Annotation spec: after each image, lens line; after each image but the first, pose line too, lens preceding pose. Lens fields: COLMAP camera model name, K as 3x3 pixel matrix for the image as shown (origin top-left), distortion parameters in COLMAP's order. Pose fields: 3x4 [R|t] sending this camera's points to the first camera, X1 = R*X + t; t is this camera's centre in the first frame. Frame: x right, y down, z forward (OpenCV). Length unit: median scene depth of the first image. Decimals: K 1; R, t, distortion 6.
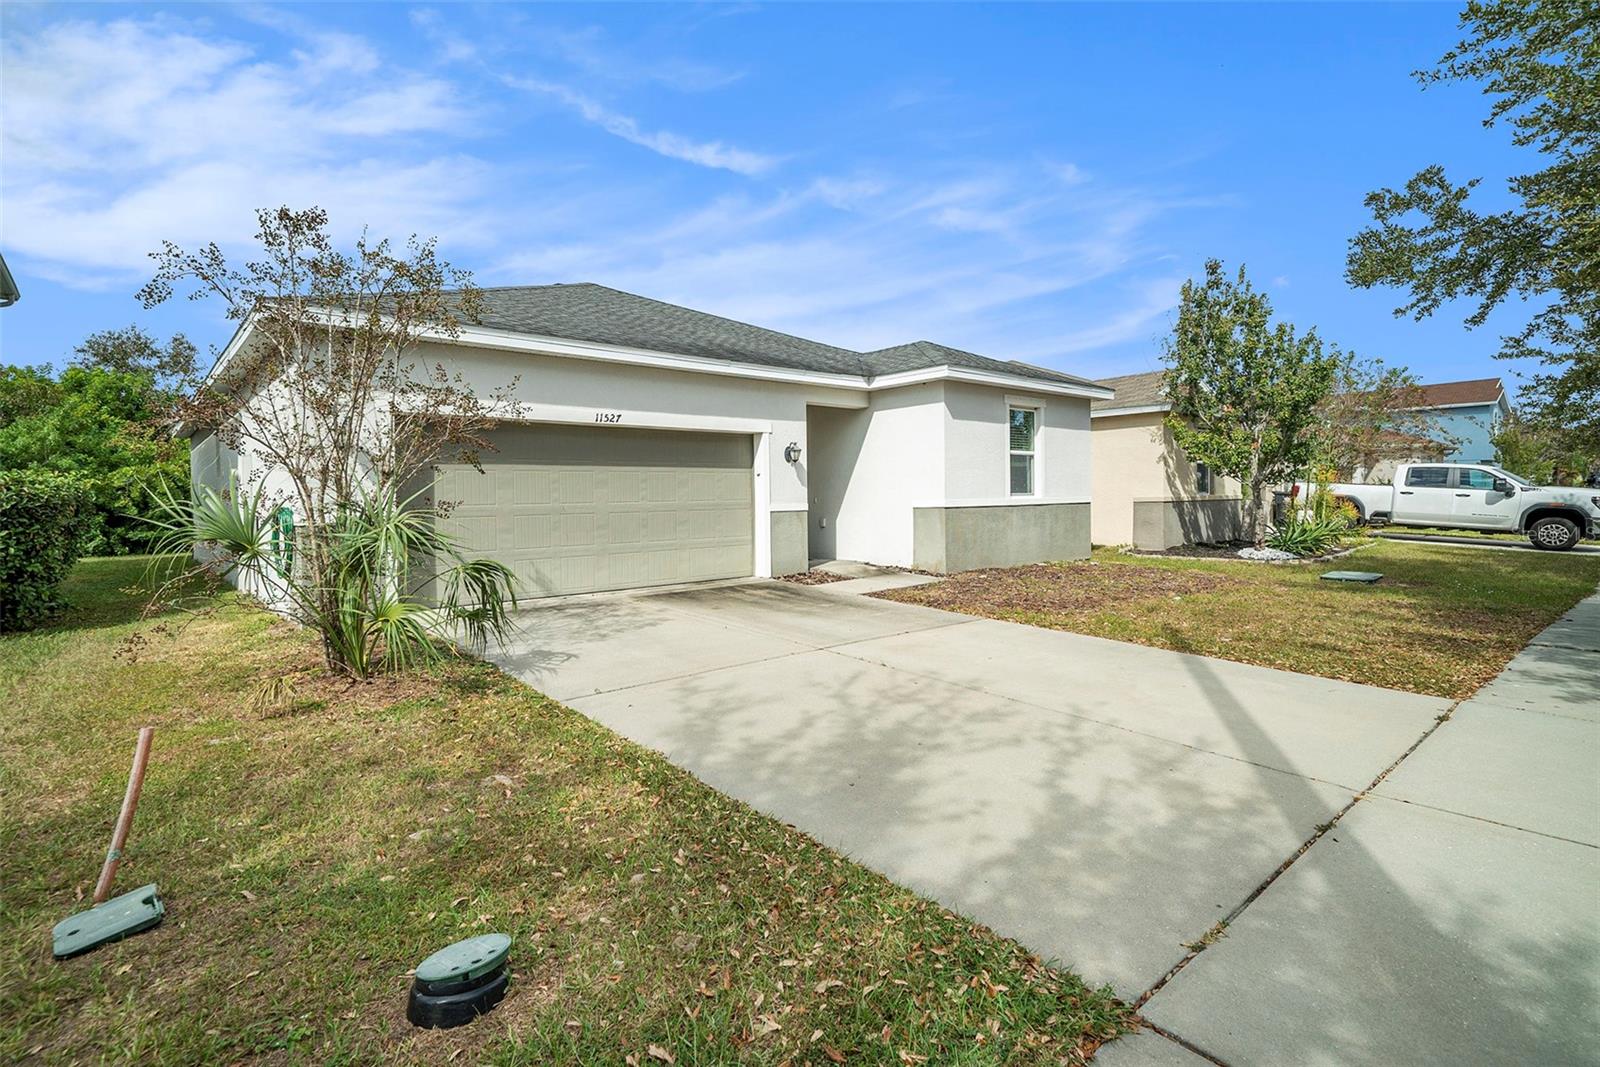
lens RADIAL K [[754.9, 0, 801.8], [0, 754.9, 541.7], [0, 0, 1]] dist [-0.000389, -0.000078]
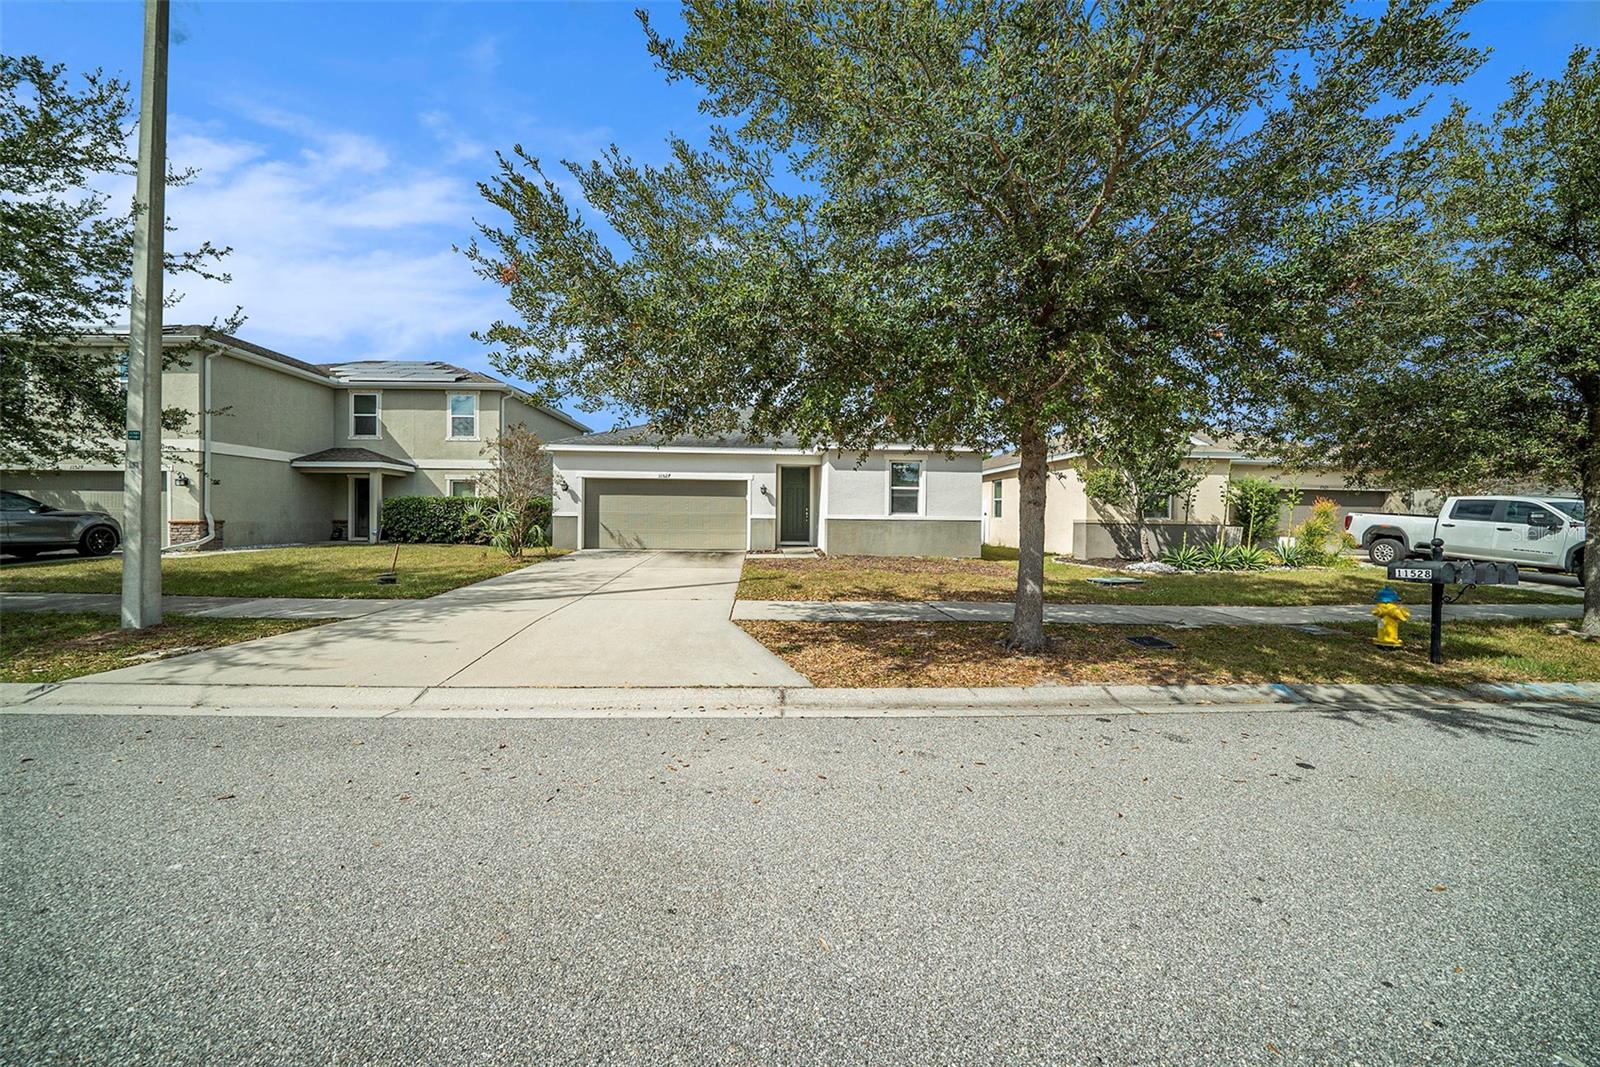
lens RADIAL K [[555.4, 0, 793.9], [0, 555.4, 530.7], [0, 0, 1]] dist [-0.012127, 0.000027]
pose [[0.794816, 0.044006, -0.605252, 0.855477], [-0.058845, 0.998256, -0.004695, -0.005676], [0.603990, 0.039348, 0.796020, -0.108035]]
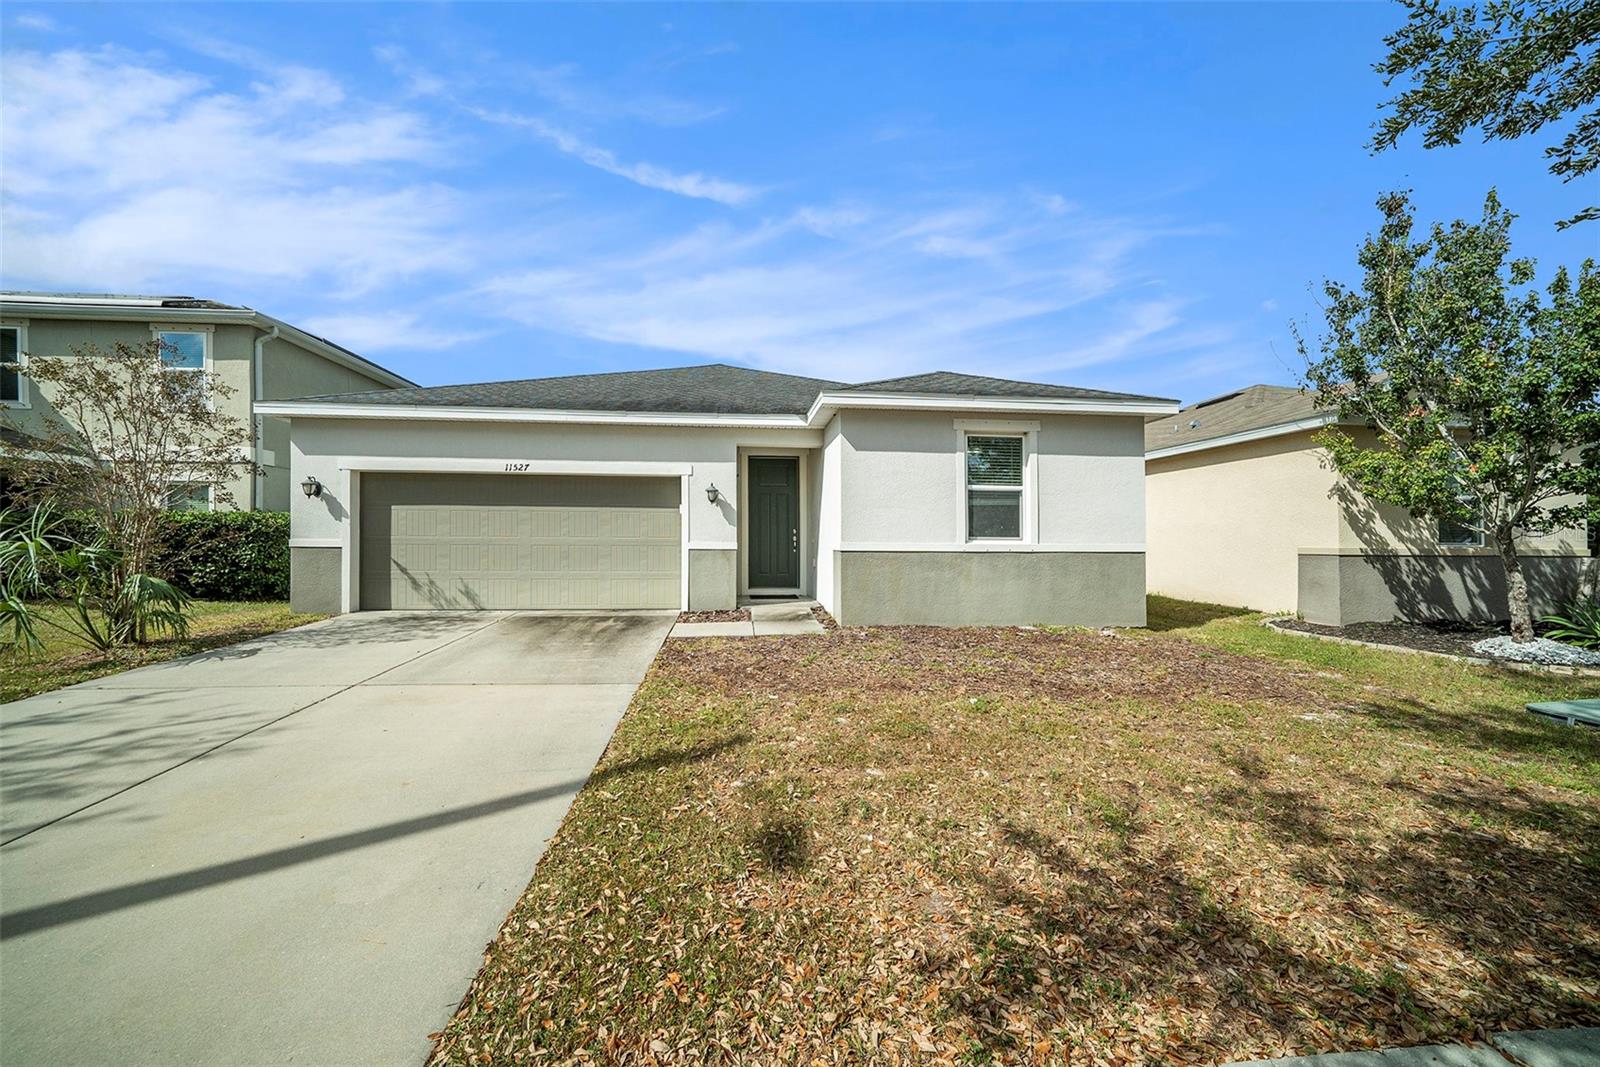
lens RADIAL K [[602.4, 0, 792.3], [0, 602.4, 527.8], [0, 0, 1]] dist [-0.011839, 0.000255]
pose [[0.817221, 0.012138, -0.576196, 0.500137], [-0.053307, 0.997084, -0.054601, -0.028081], [0.573853, 0.075337, 0.815485, 0.353484]]
